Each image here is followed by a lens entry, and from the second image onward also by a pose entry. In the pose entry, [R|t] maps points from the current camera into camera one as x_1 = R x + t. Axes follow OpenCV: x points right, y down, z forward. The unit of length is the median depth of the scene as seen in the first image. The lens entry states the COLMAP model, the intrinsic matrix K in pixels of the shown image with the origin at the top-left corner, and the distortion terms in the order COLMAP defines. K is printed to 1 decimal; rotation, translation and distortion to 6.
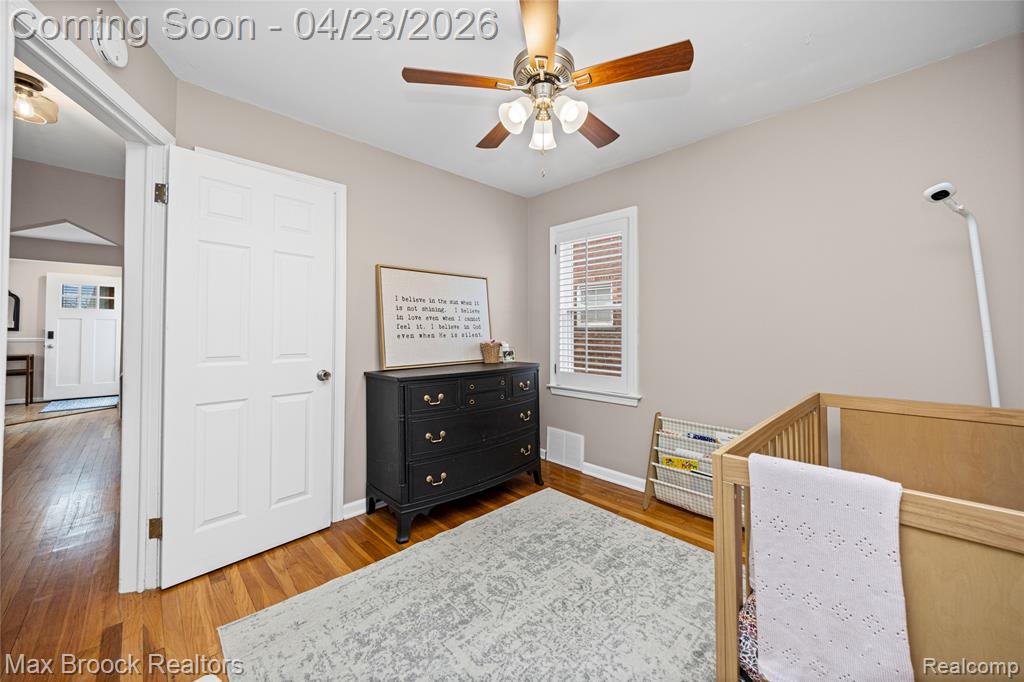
lens RADIAL K [[387.5, 0, 519.1], [0, 387.5, 322.9], [0, 0, 1]] dist [0.002179, 0.000293]
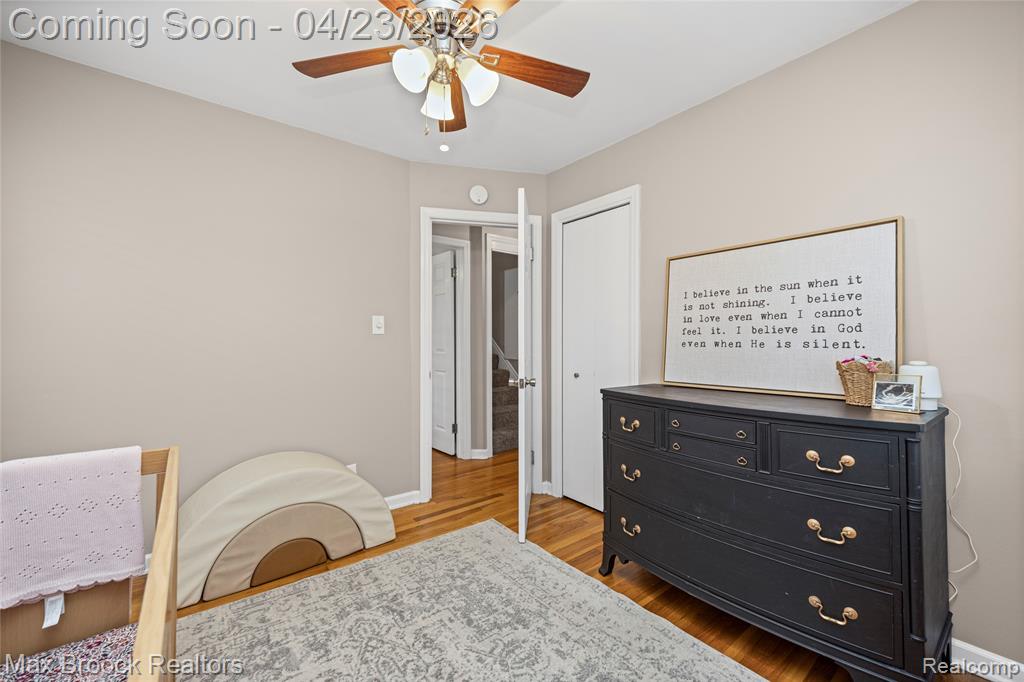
lens RADIAL K [[423.8, 0, 511.3], [0, 423.8, 340.7], [0, 0, 1]] dist [0.012082, -0.000165]
pose [[-0.123032, 0.003272, -0.992397, 0.571819], [0.023643, 0.999720, 0.000365, 0.018641], [0.992121, -0.023418, -0.123075, 0.754776]]
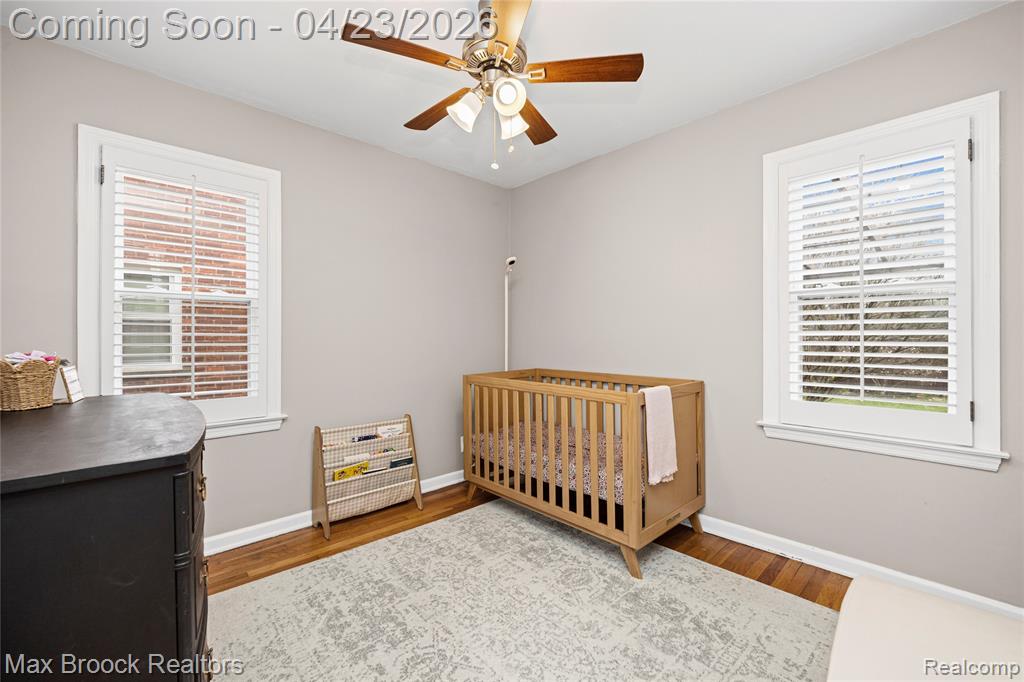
lens RADIAL K [[430.2, 0, 504.3], [0, 430.2, 334.6], [0, 0, 1]] dist [0.001798, 0.000495]
pose [[0.042319, -0.001621, 0.999103, -0.597774], [-0.018799, 0.999820, 0.002418, 0.015430], [-0.998927, -0.018885, 0.042281, 0.559649]]
